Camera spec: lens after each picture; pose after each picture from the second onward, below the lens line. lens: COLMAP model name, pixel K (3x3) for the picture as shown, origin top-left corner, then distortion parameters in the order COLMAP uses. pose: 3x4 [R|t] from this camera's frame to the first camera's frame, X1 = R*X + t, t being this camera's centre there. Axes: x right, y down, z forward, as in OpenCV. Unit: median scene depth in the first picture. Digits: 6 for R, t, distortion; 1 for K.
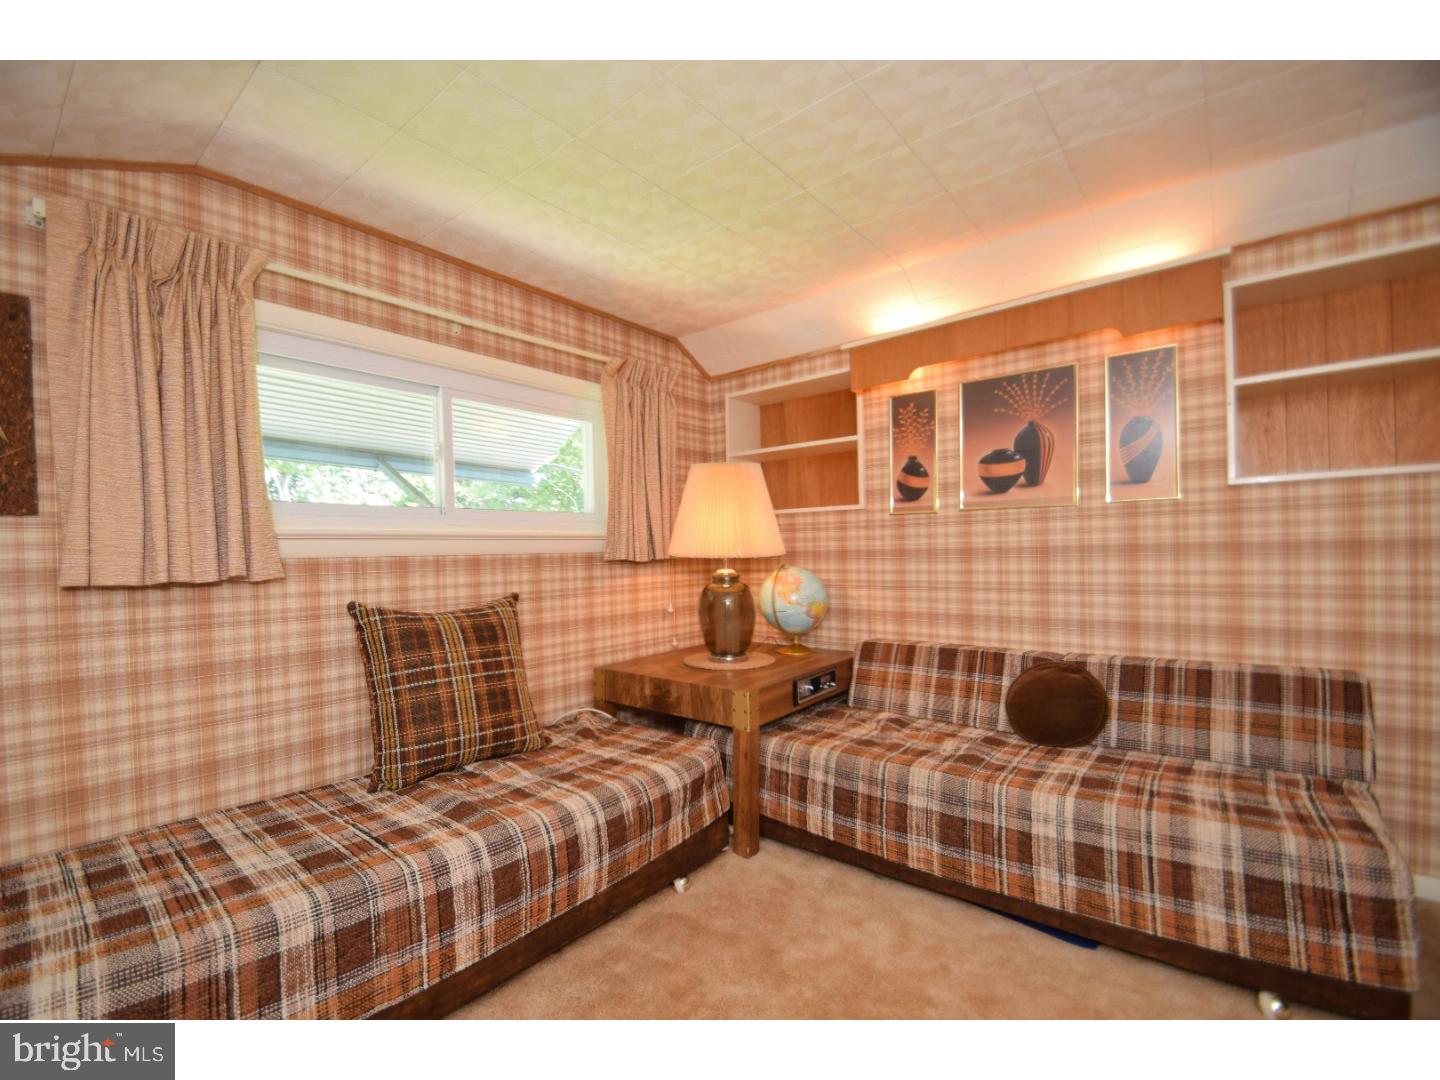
lens RADIAL K [[663.3, 0, 720.0], [0, 663.3, 540.0], [0, 0, 1]] dist [0.012753, -0.023456]
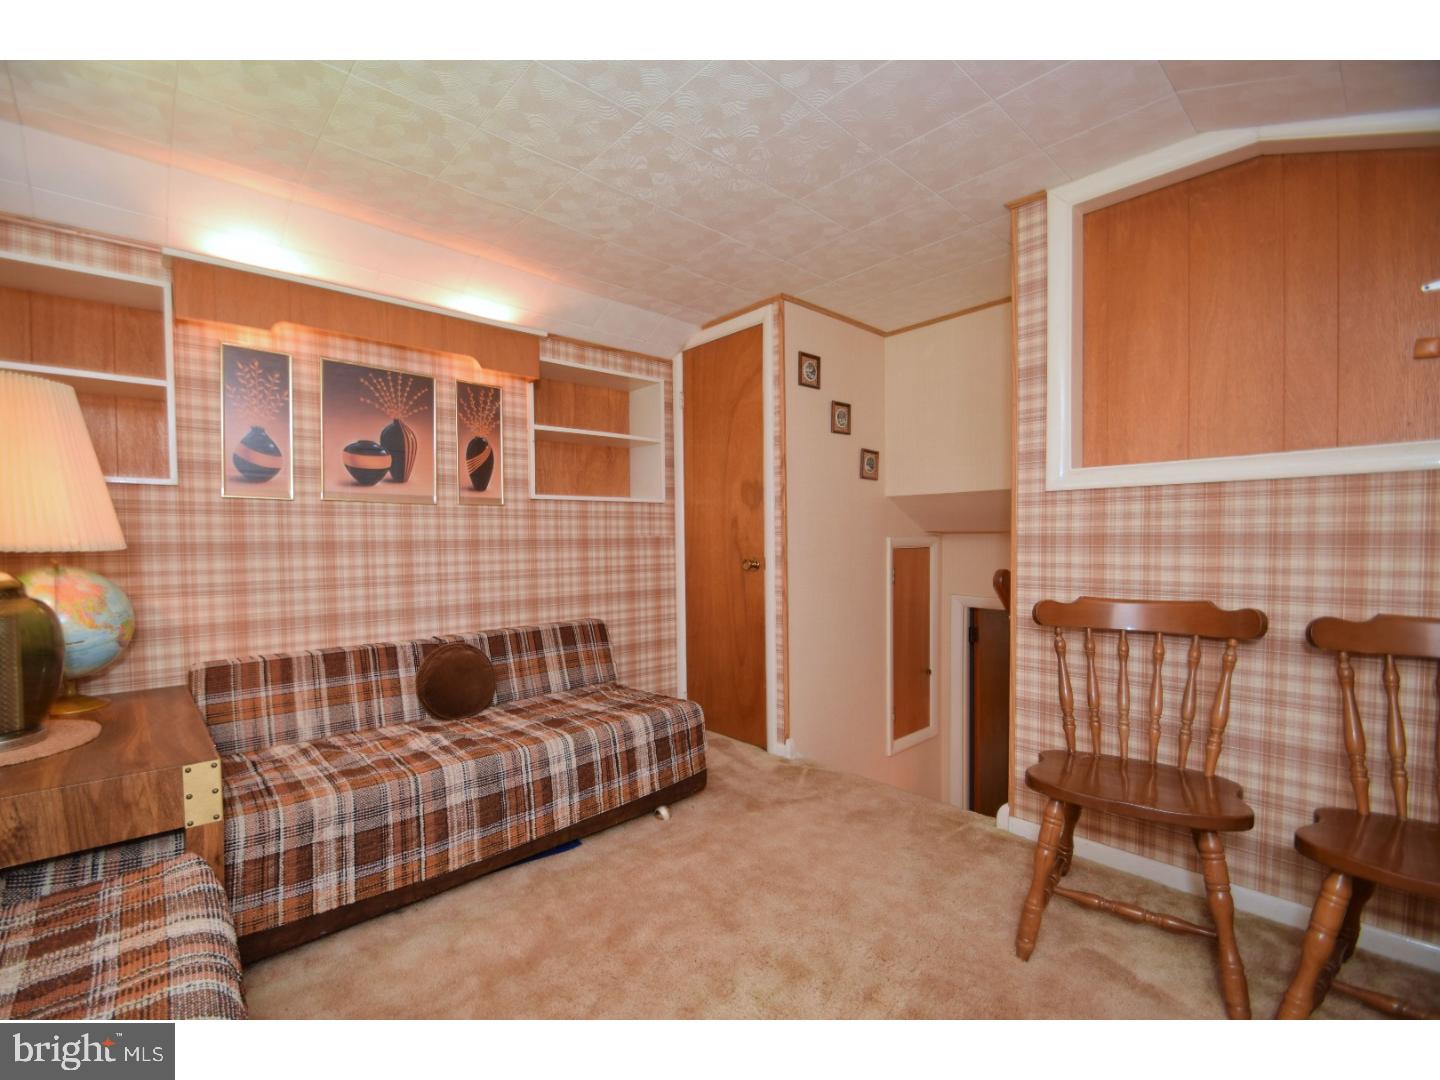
lens RADIAL K [[612.6, 0, 720.0], [0, 612.6, 540.0], [0, 0, 1]] dist [0.022653, -0.000130]
pose [[0.136880, 0.015299, 0.990470, -0.427430], [-0.011742, 0.999836, -0.013821, 0.016688], [-0.990518, -0.009739, 0.137037, 0.382794]]
